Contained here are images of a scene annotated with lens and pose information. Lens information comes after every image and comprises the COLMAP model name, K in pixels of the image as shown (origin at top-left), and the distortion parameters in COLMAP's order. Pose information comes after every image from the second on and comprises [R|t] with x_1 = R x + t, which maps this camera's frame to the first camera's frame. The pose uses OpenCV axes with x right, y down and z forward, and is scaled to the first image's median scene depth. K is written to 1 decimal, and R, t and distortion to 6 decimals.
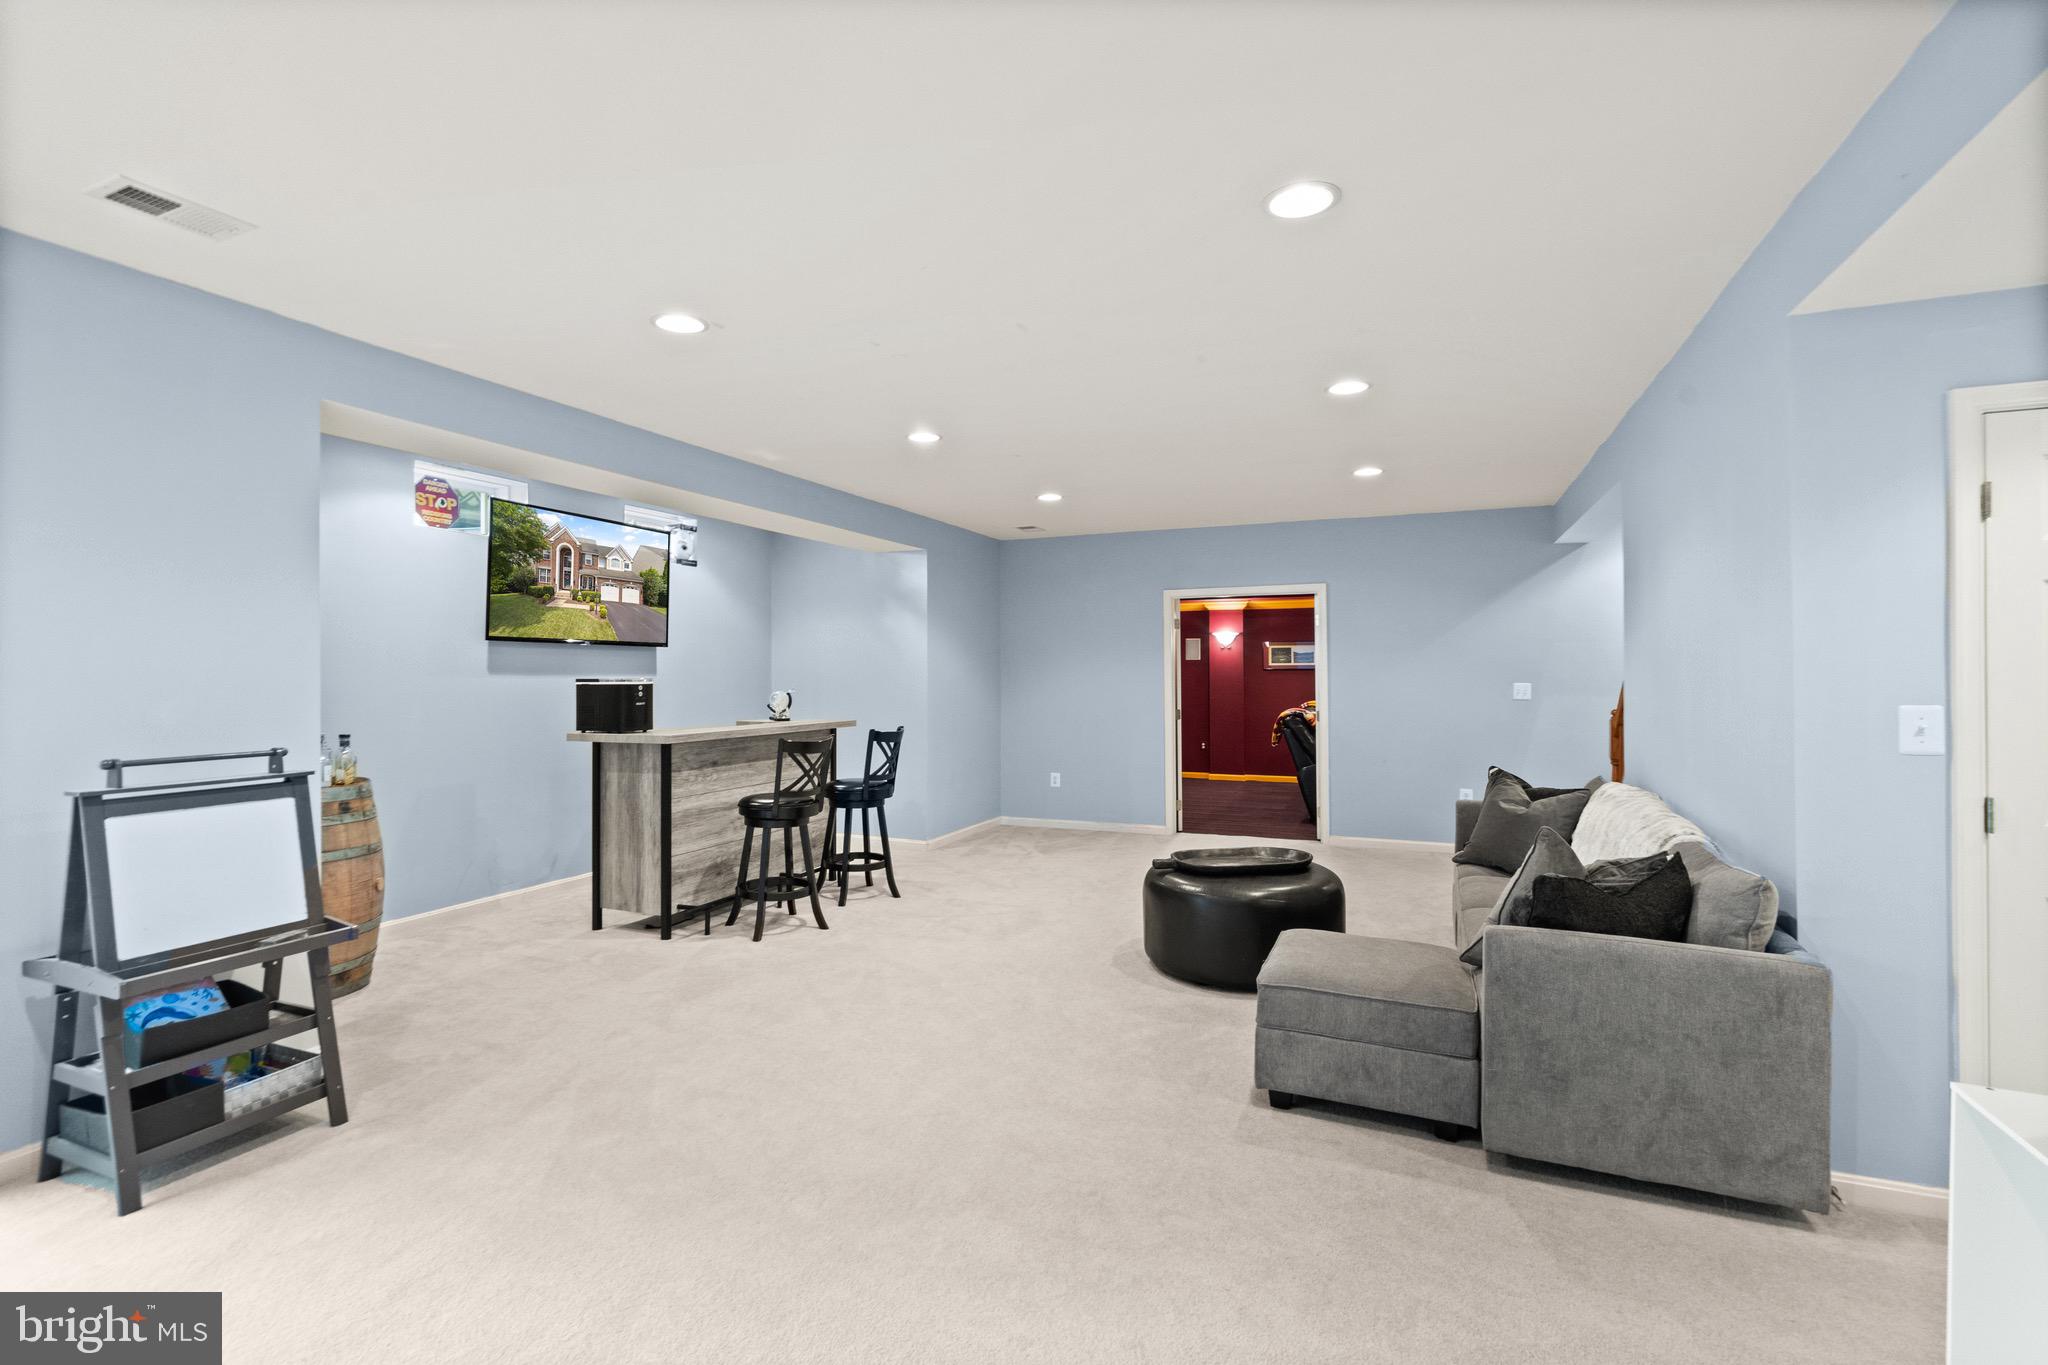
lens RADIAL K [[940.0, 0, 1029.0], [0, 940.0, 693.7], [0, 0, 1]] dist [0.002233, 0.000039]
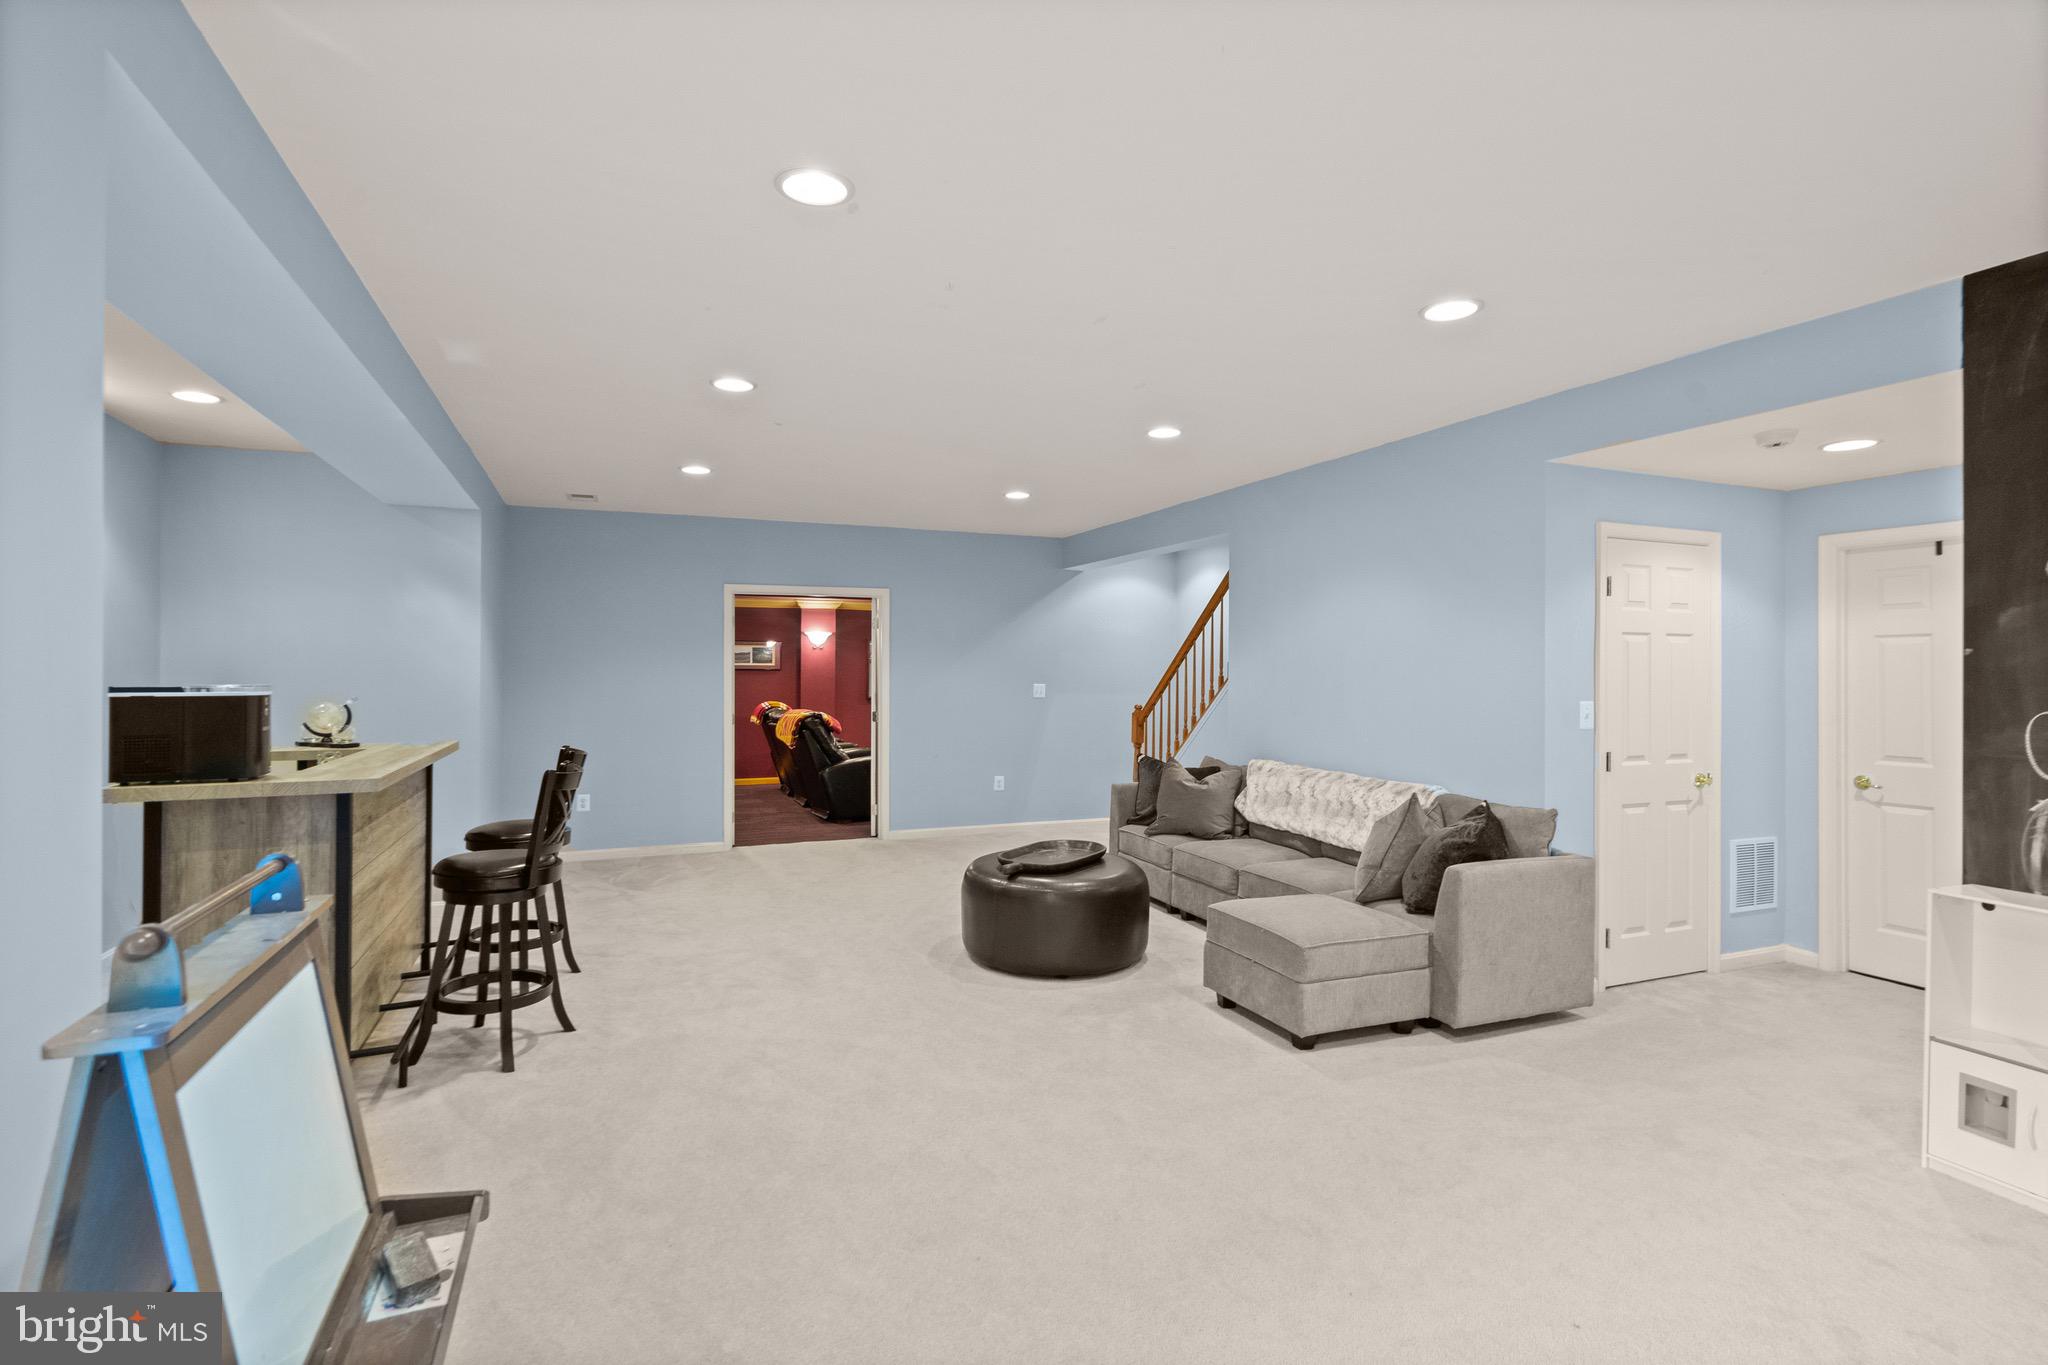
lens RADIAL K [[940.0, 0, 1017.6], [0, 940.0, 686.5], [0, 0, 1]] dist [0.002233, 0.000039]
pose [[0.708530, -0.006966, 0.705646, -0.488543], [0.009202, 0.999957, 0.000632, -0.012081], [-0.705621, 0.006045, 0.708564, 0.245785]]
